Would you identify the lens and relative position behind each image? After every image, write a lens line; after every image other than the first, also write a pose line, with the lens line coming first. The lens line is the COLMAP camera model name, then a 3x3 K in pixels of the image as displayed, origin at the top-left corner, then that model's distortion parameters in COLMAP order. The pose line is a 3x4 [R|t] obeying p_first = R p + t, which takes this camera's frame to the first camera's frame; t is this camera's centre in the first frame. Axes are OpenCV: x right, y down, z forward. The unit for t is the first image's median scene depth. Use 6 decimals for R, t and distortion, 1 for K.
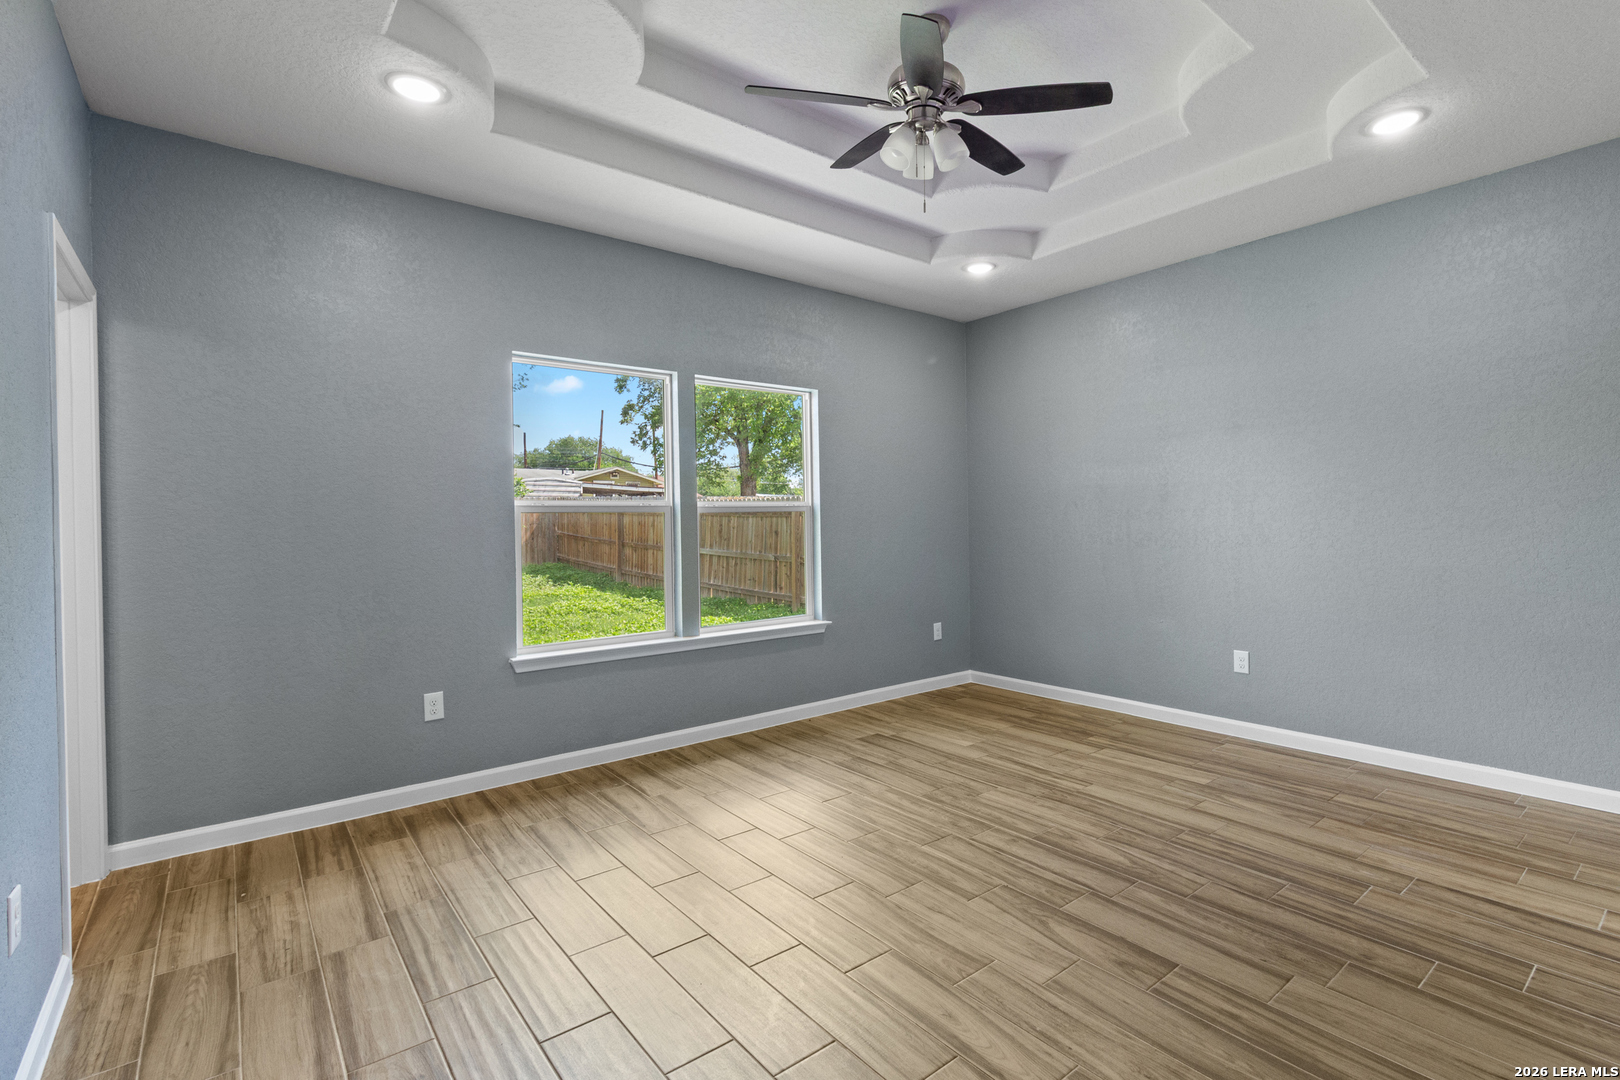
lens RADIAL K [[759.7, 0, 837.5], [0, 759.7, 521.0], [0, 0, 1]] dist [0.001189, -0.000285]
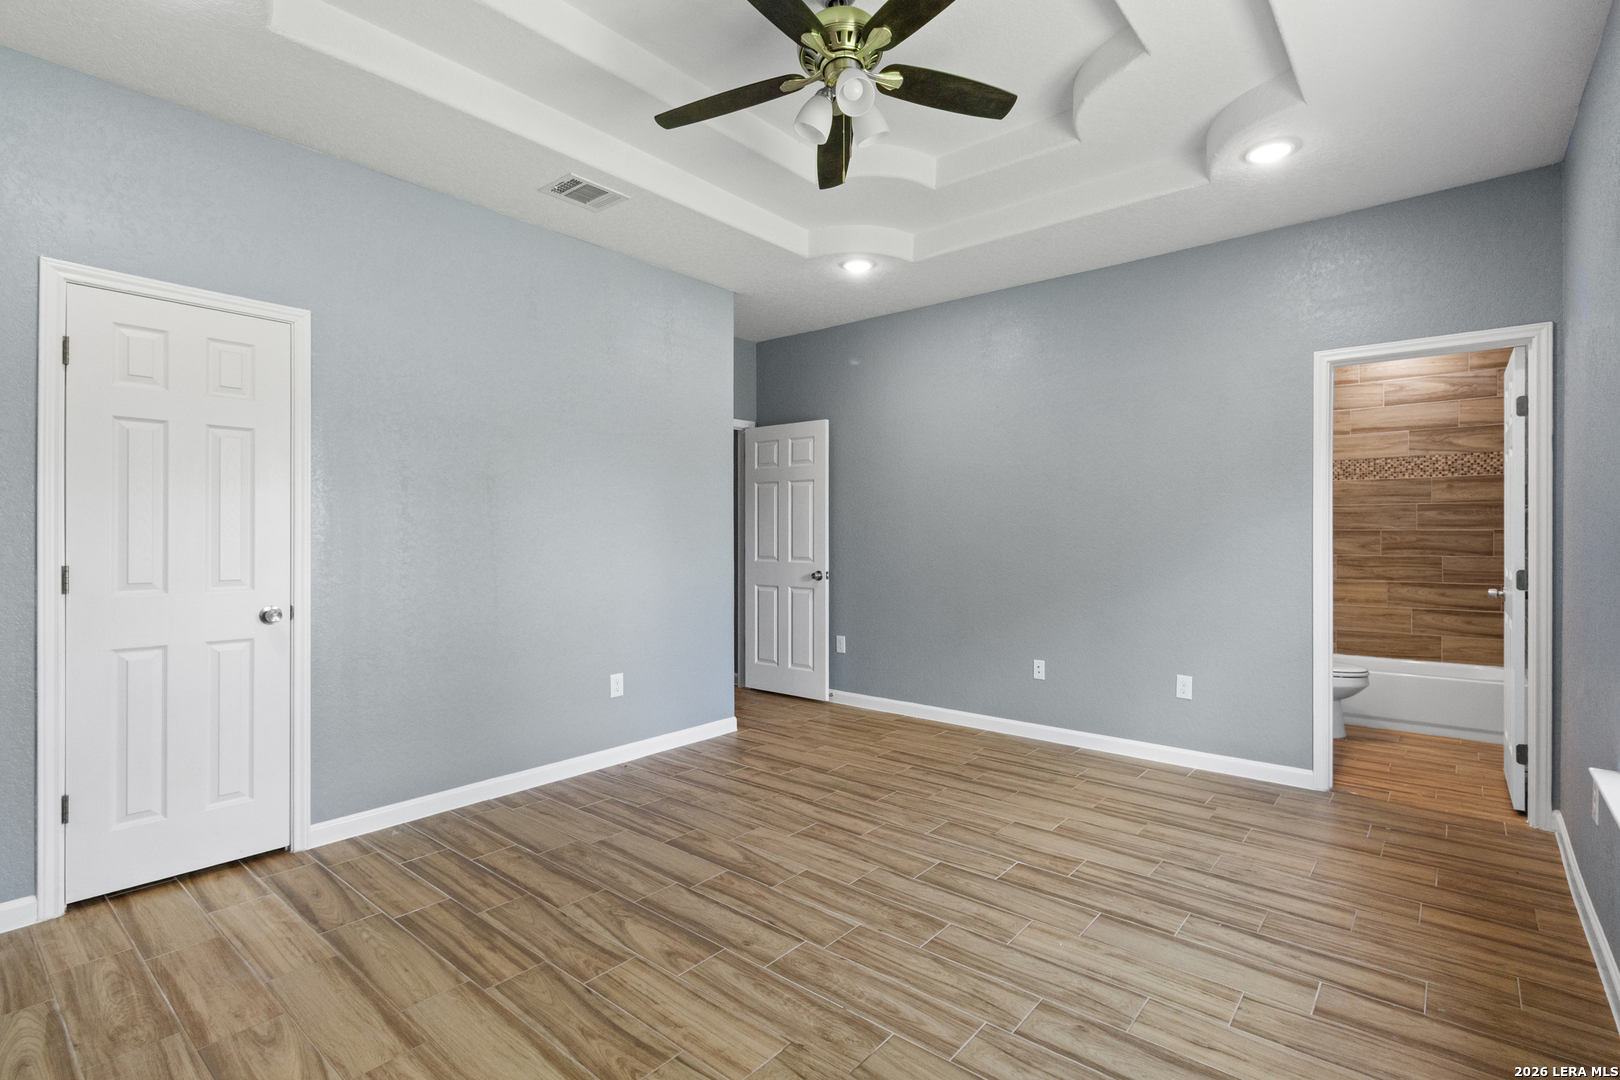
lens RADIAL K [[759.7, 0, 837.5], [0, 759.7, 521.0], [0, 0, 1]] dist [0.001189, -0.000285]
pose [[-0.979691, 0.012668, -0.200114, 0.308345], [0.015922, 0.999766, -0.014660, -0.001748], [0.199882, -0.017549, -0.979663, 1.893788]]
